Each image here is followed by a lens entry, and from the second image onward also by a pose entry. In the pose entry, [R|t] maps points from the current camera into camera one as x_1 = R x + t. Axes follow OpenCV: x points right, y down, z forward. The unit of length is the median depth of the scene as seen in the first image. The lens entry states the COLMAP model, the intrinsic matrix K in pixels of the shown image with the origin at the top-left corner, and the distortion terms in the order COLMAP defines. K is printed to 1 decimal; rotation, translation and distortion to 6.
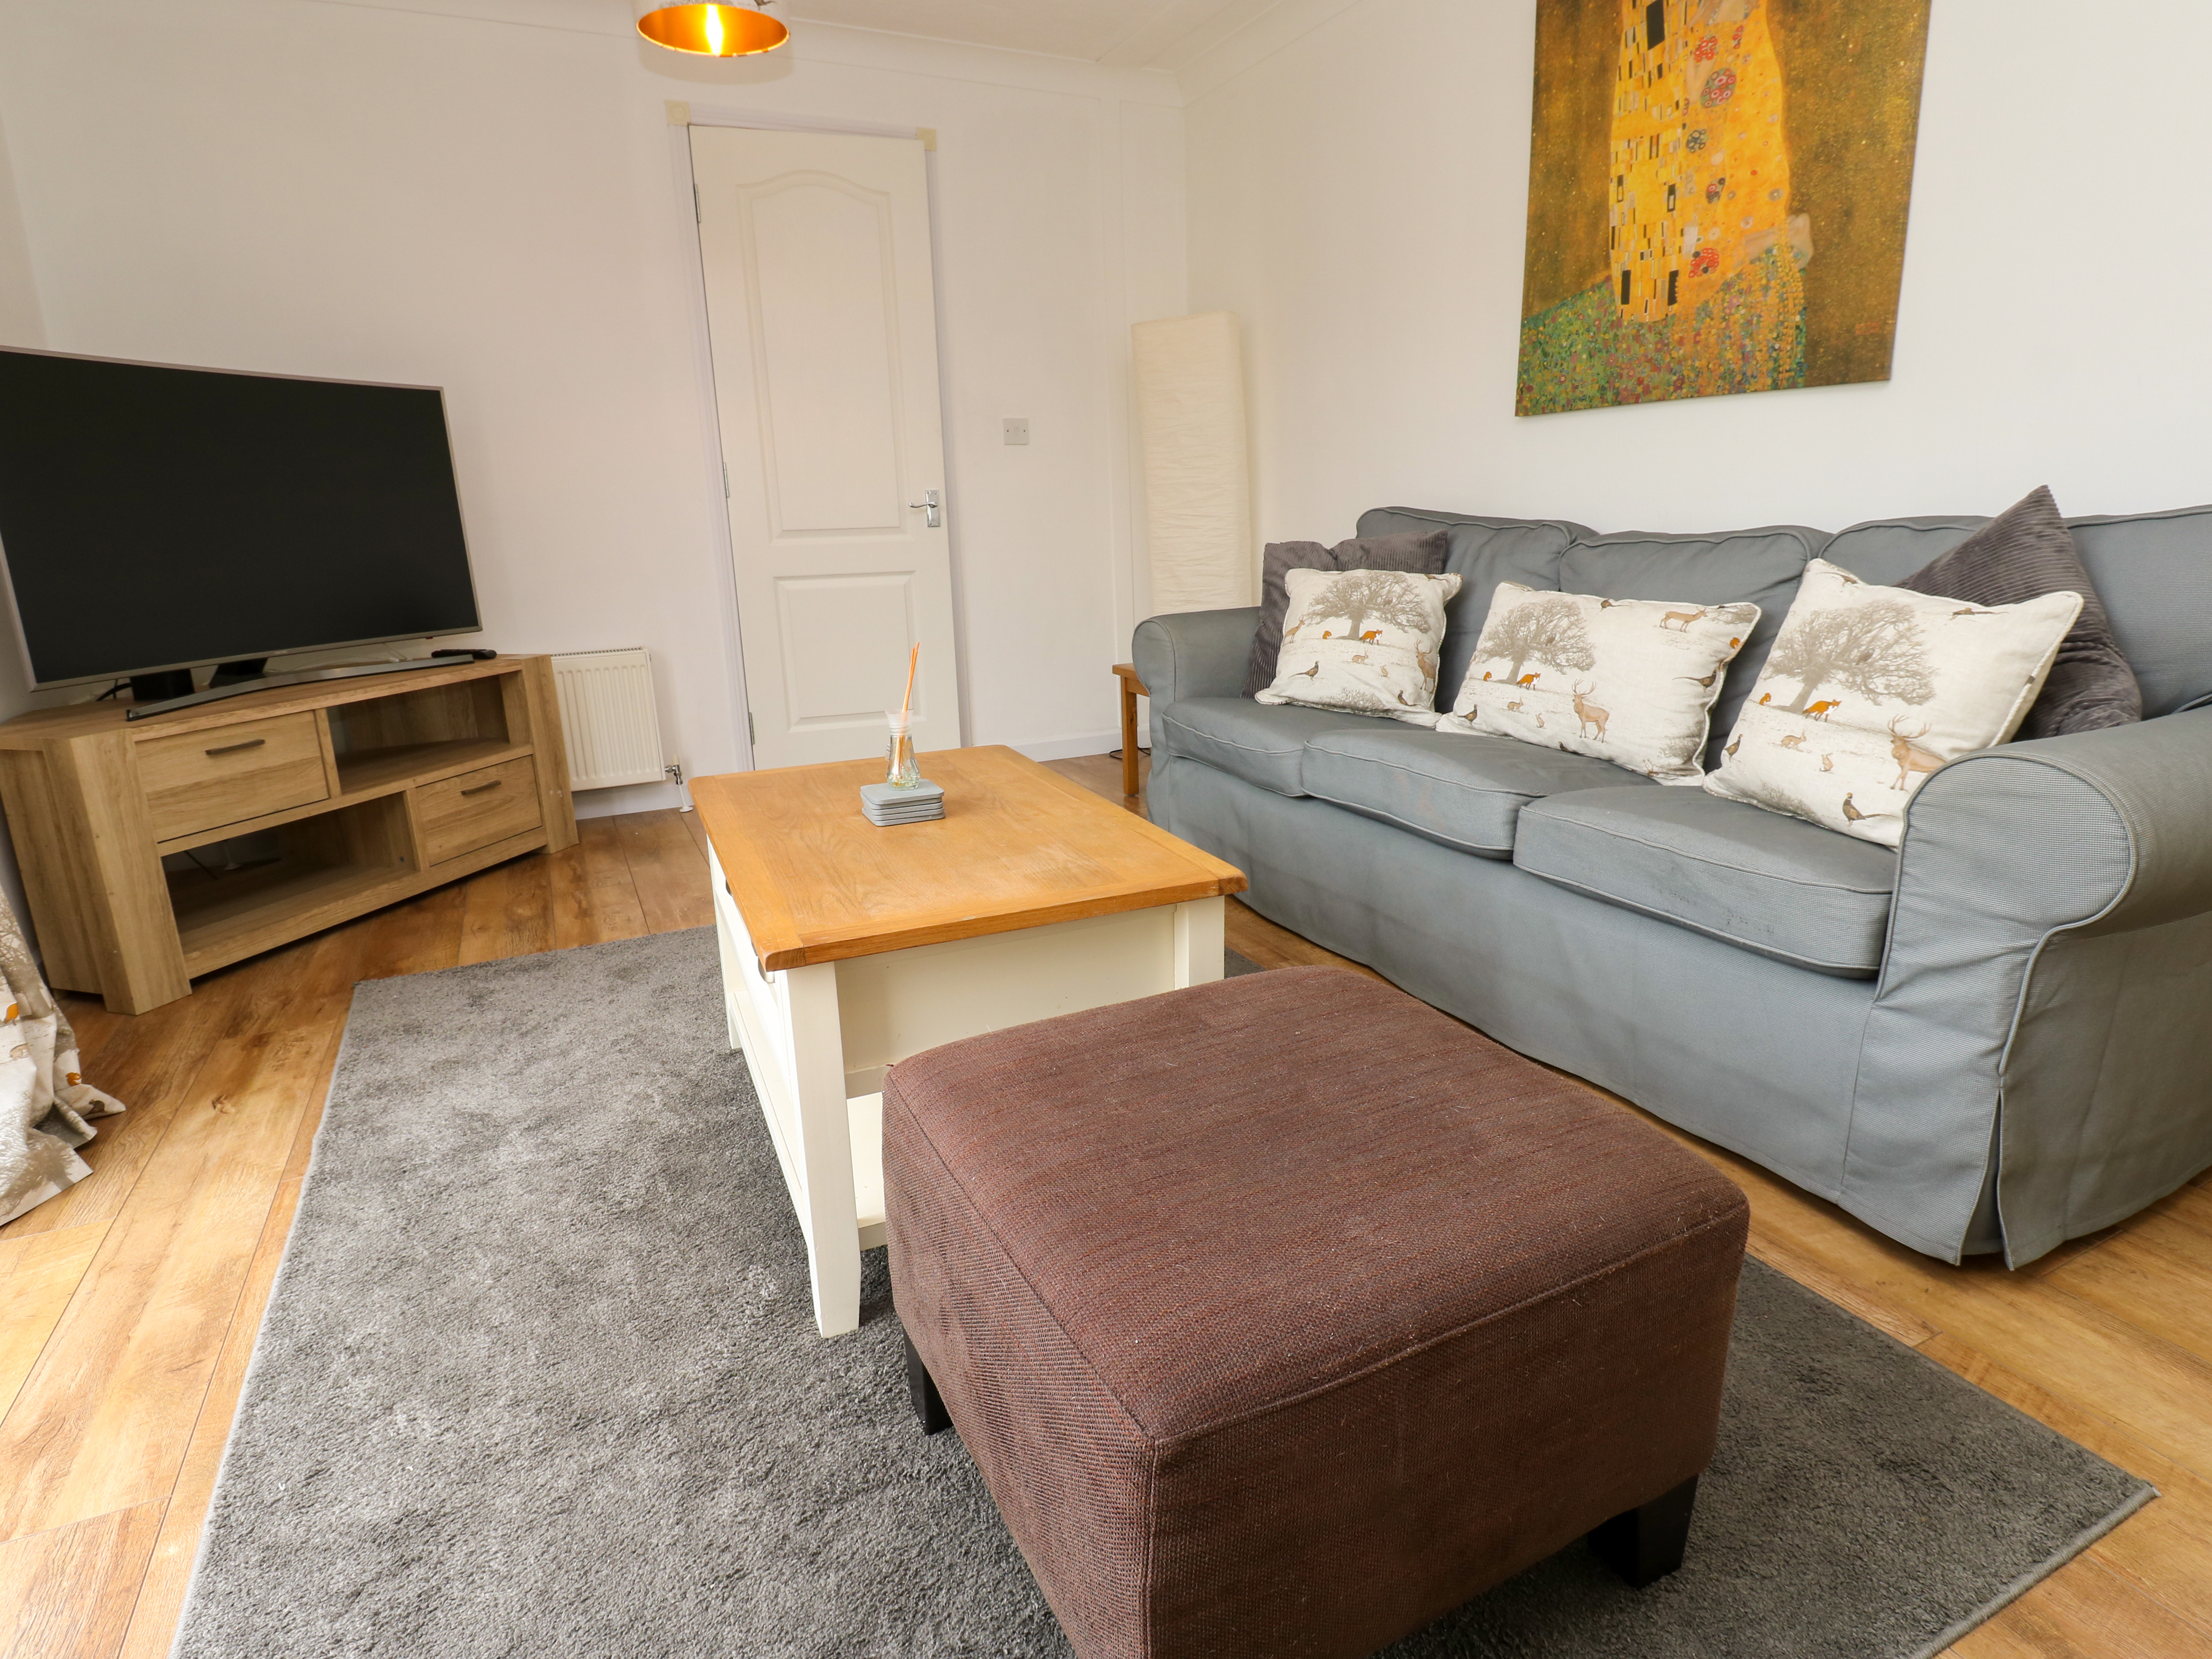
lens RADIAL K [[1198.6, 0, 1111.1], [0, 1198.6, 804.7], [0, 0, 1]] dist [0.002111, -0.017395]
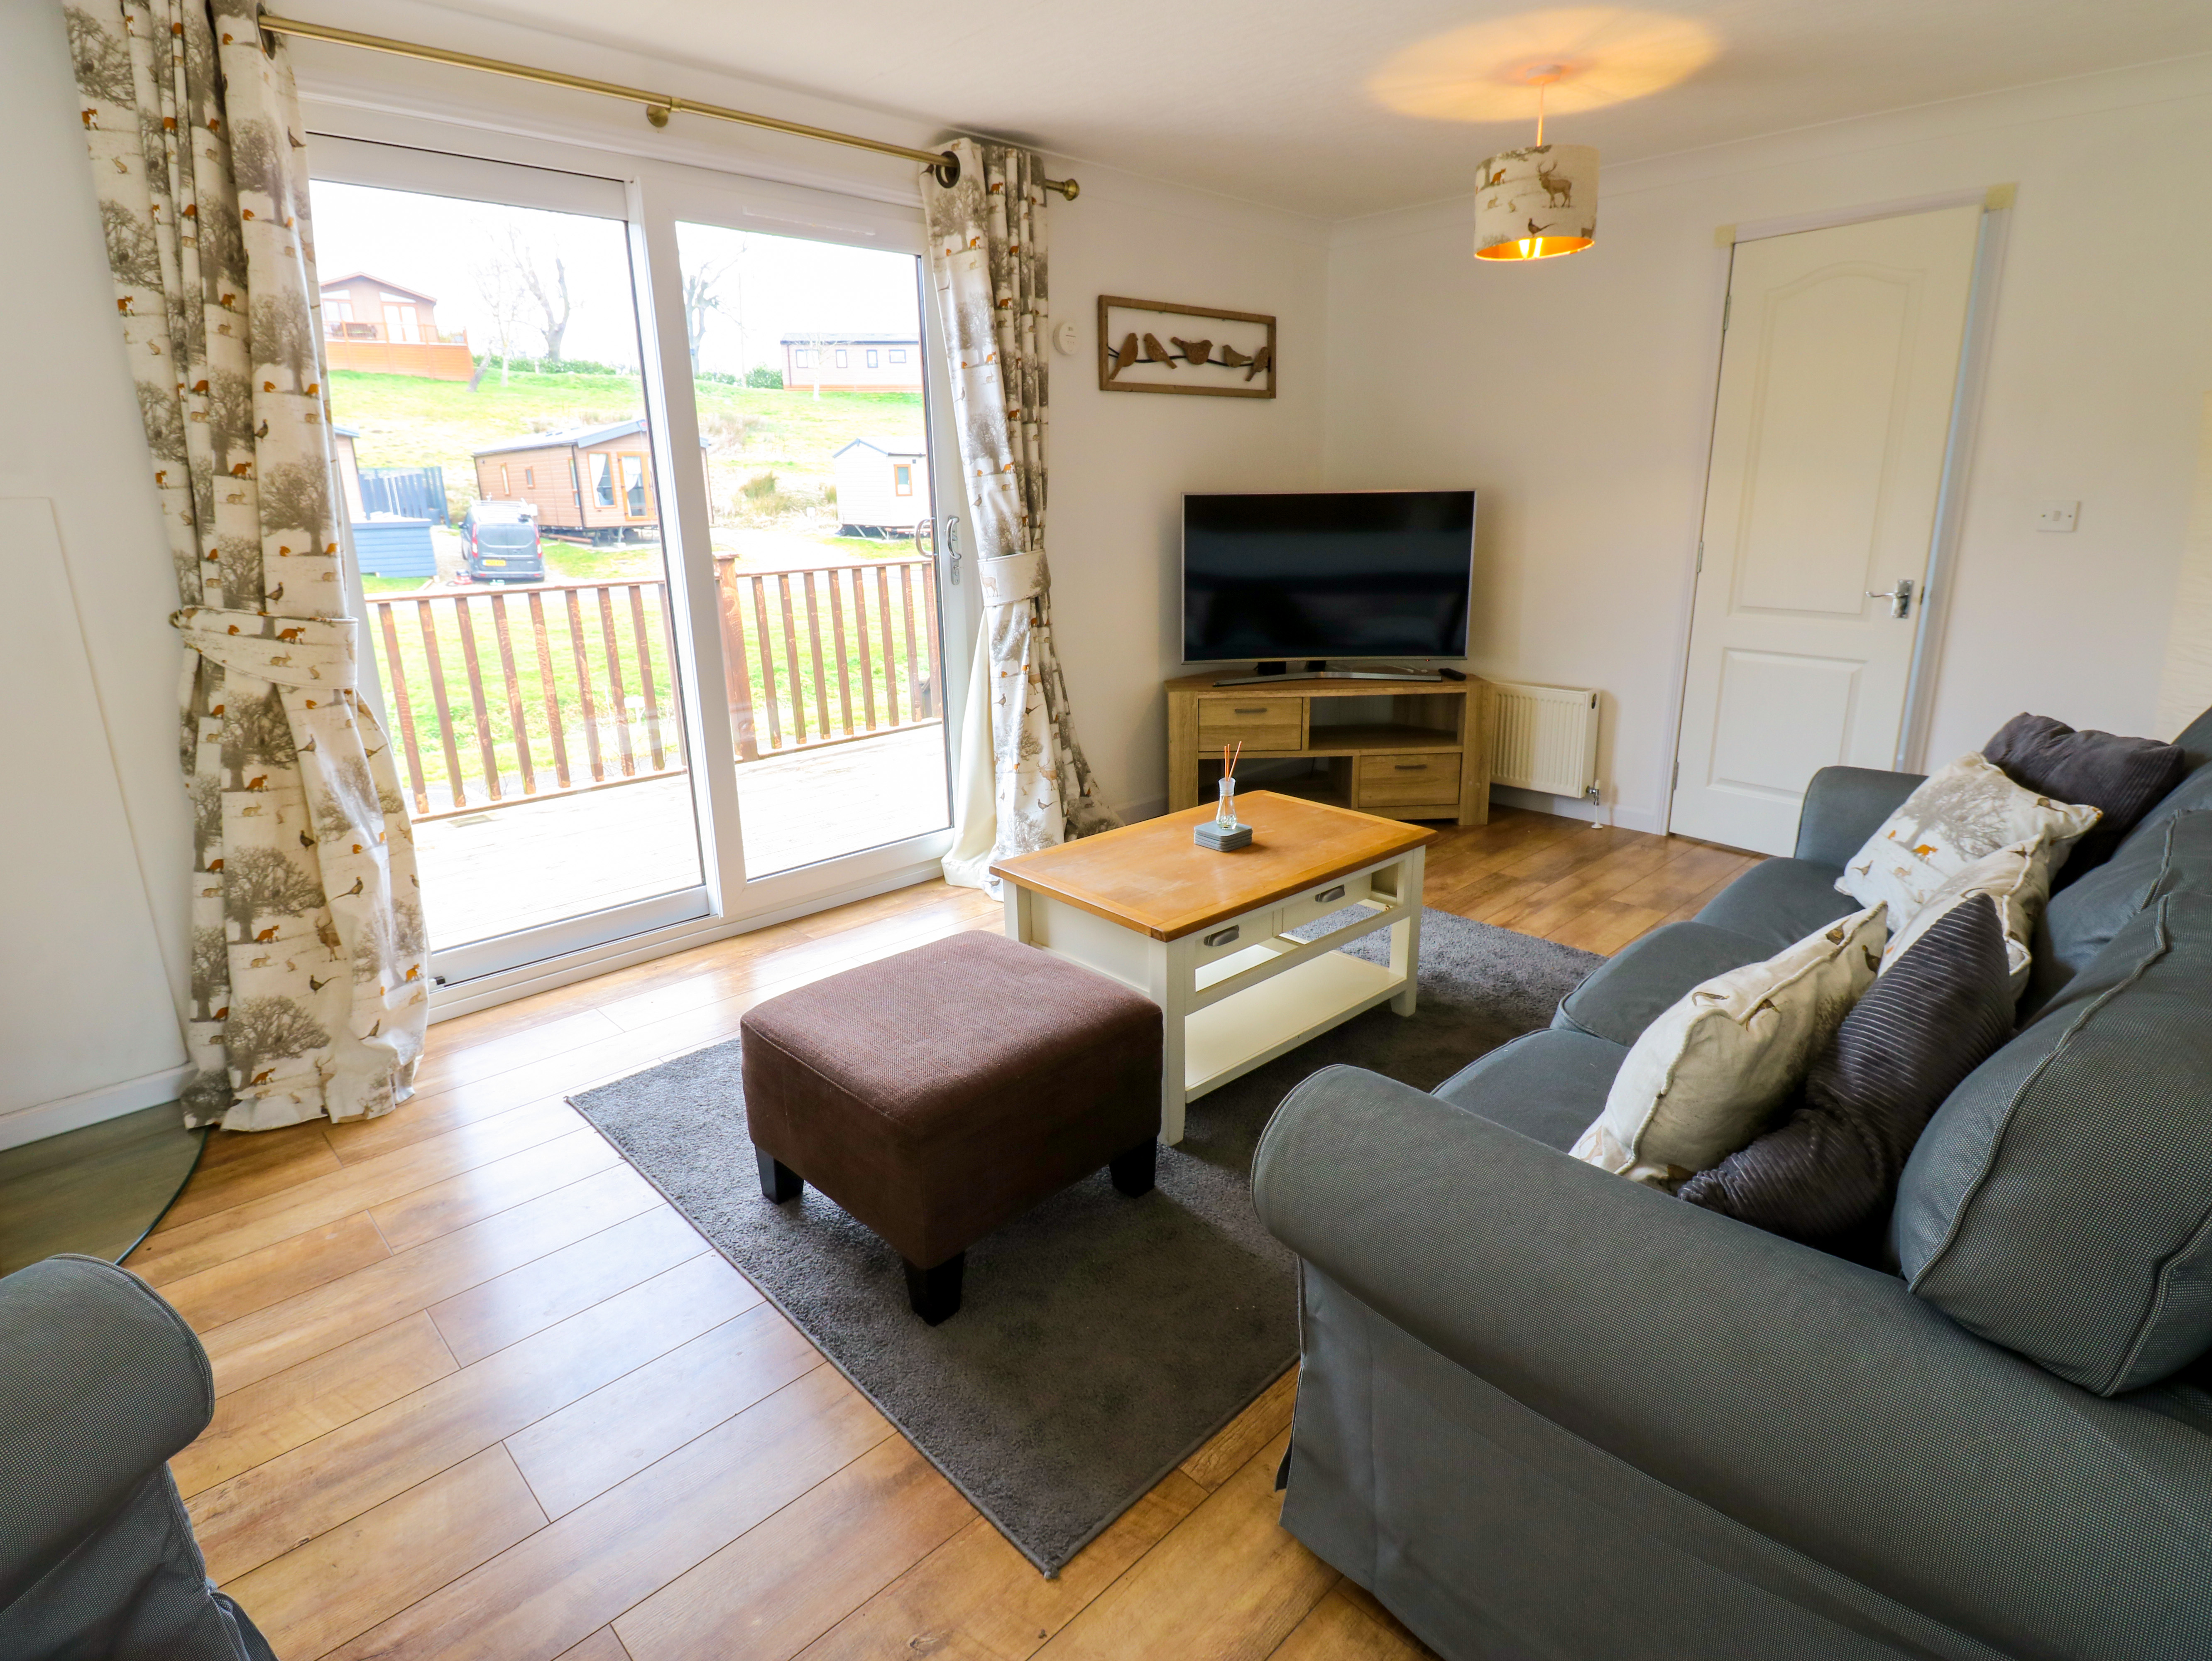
lens RADIAL K [[1151.3, 0, 1122.5], [0, 1151.3, 803.3], [0, 0, 1]] dist [0.003784, -0.015545]
pose [[0.308283, 0.270090, -0.912147, 0.677236], [-0.220814, 0.952976, 0.207550, -0.190414], [0.925312, 0.137431, 0.353426, 0.185761]]
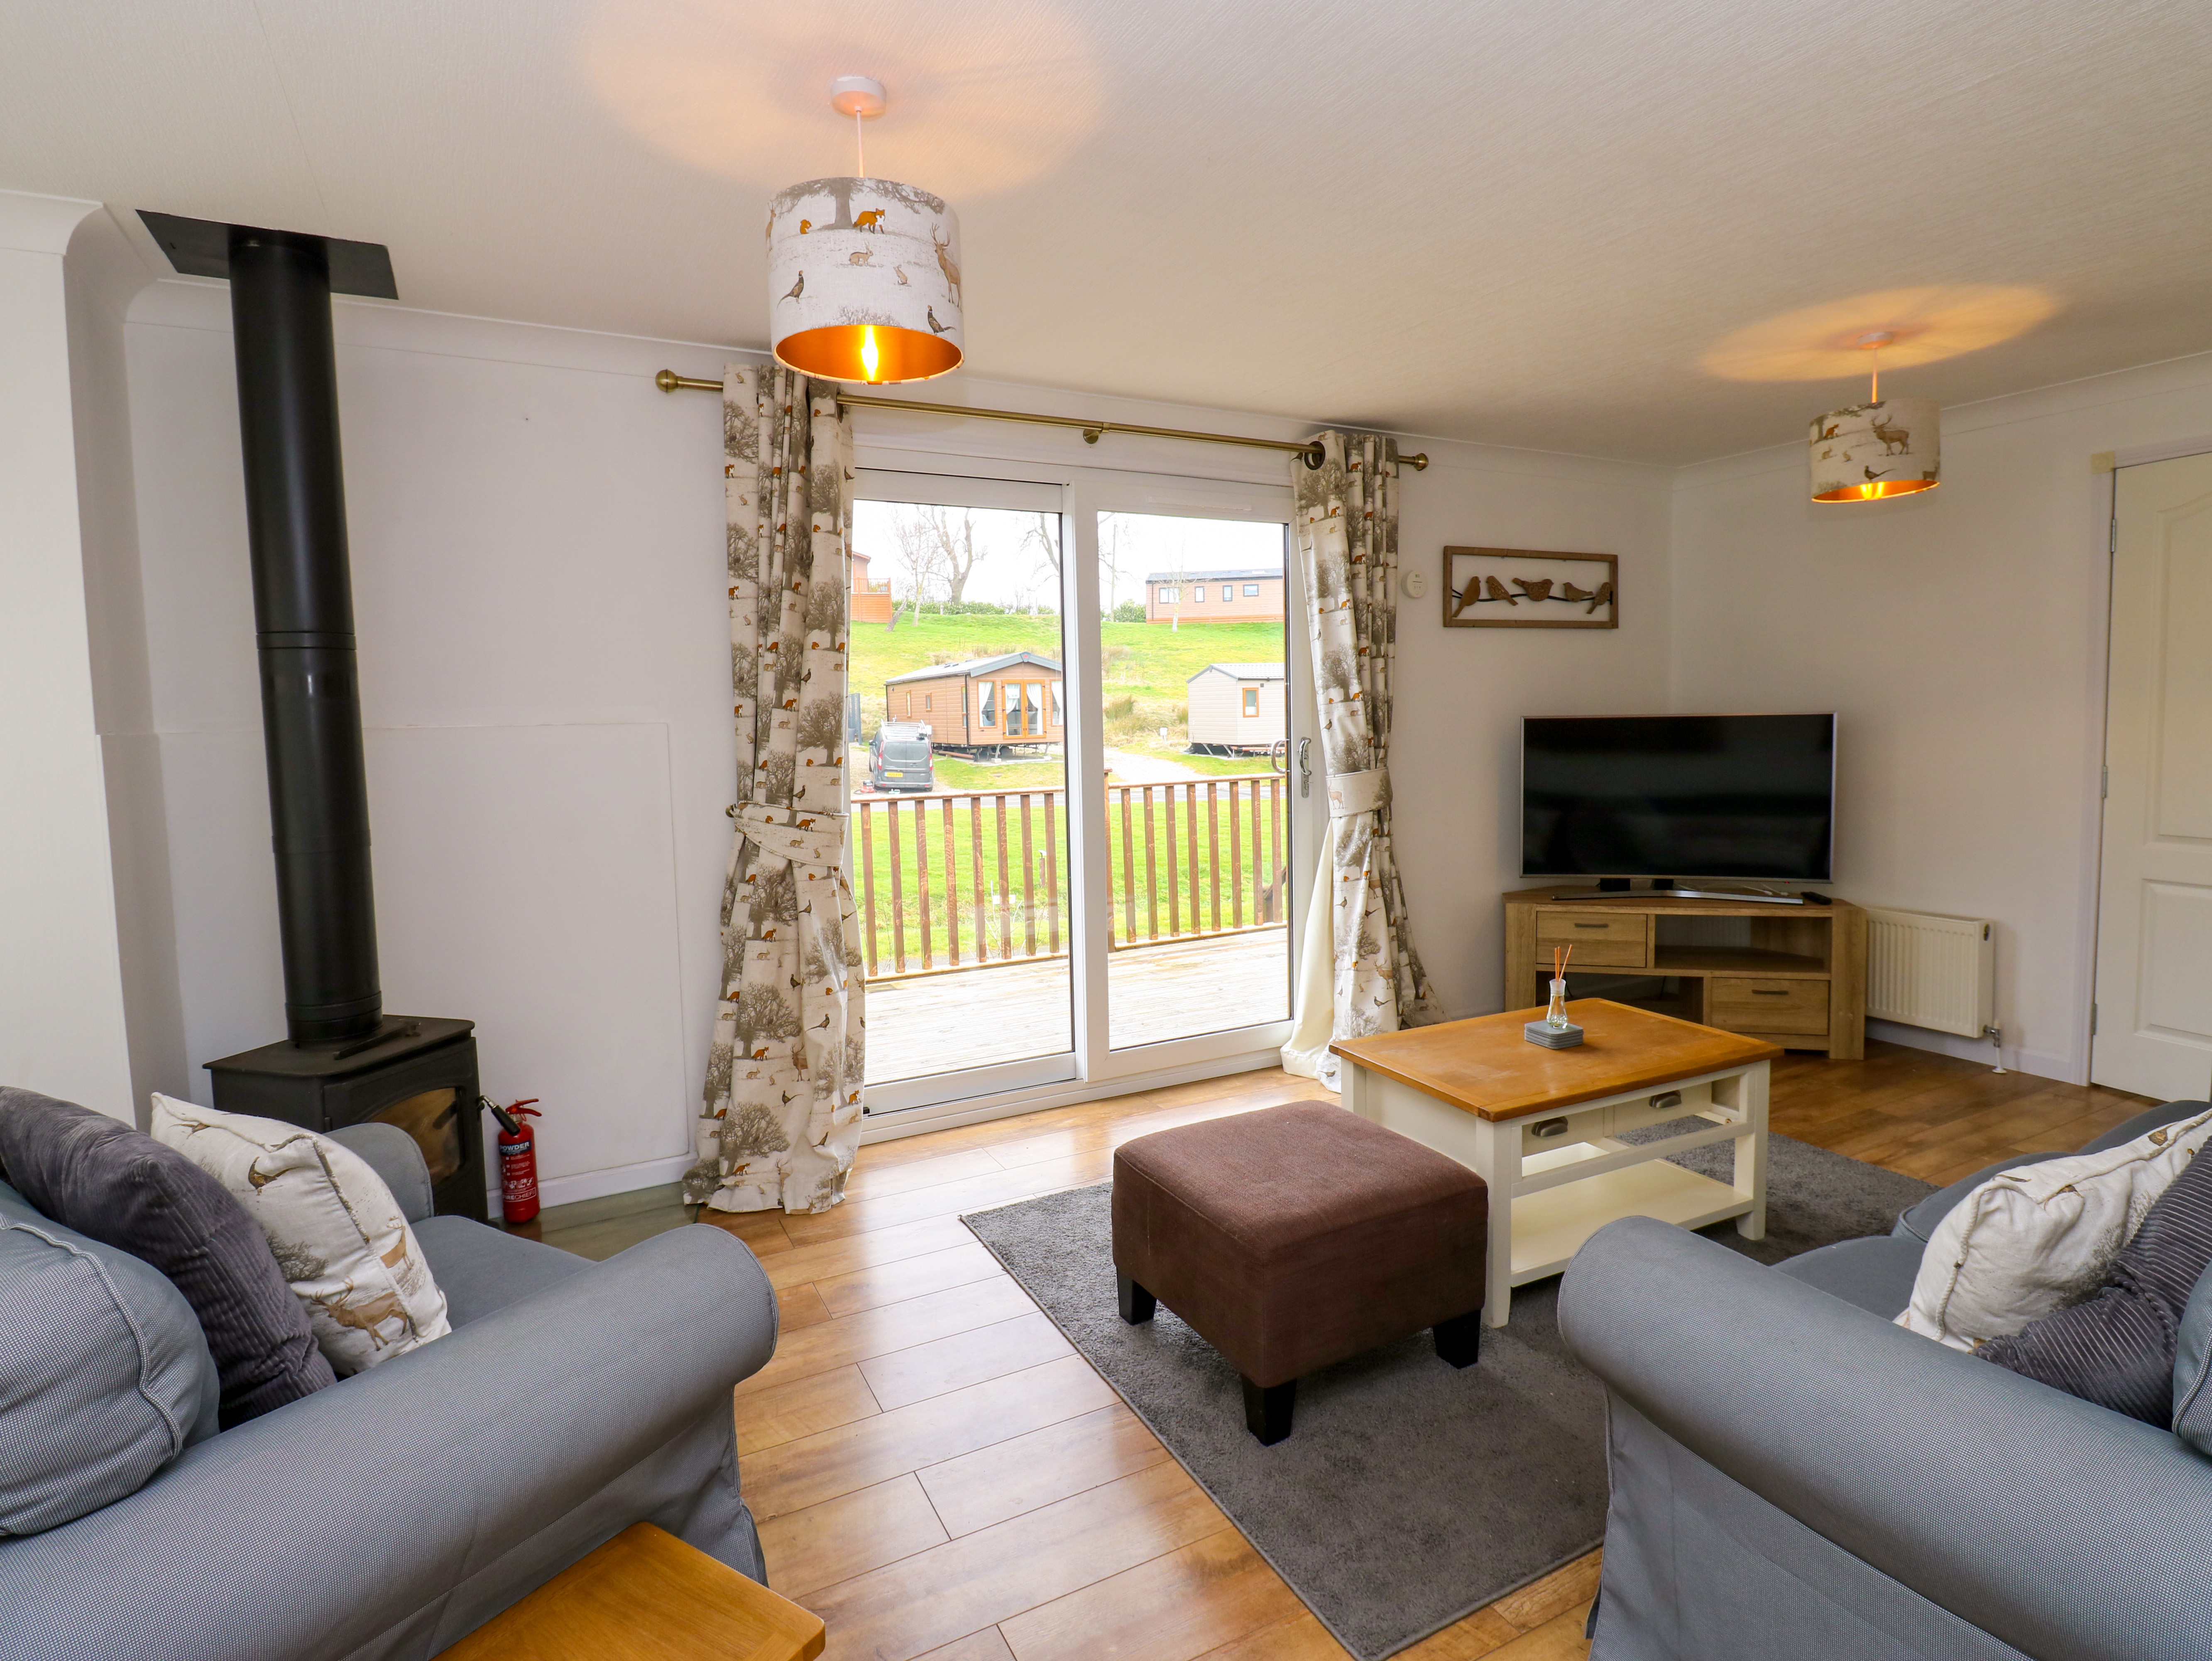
lens RADIAL K [[1151.3, 0, 1122.5], [0, 1151.3, 803.3], [0, 0, 1]] dist [0.003784, -0.015545]
pose [[0.022541, 0.100223, -0.994710, 0.799364], [-0.221101, 0.970825, 0.092806, -0.190895], [0.974990, 0.217840, 0.044043, 0.151859]]
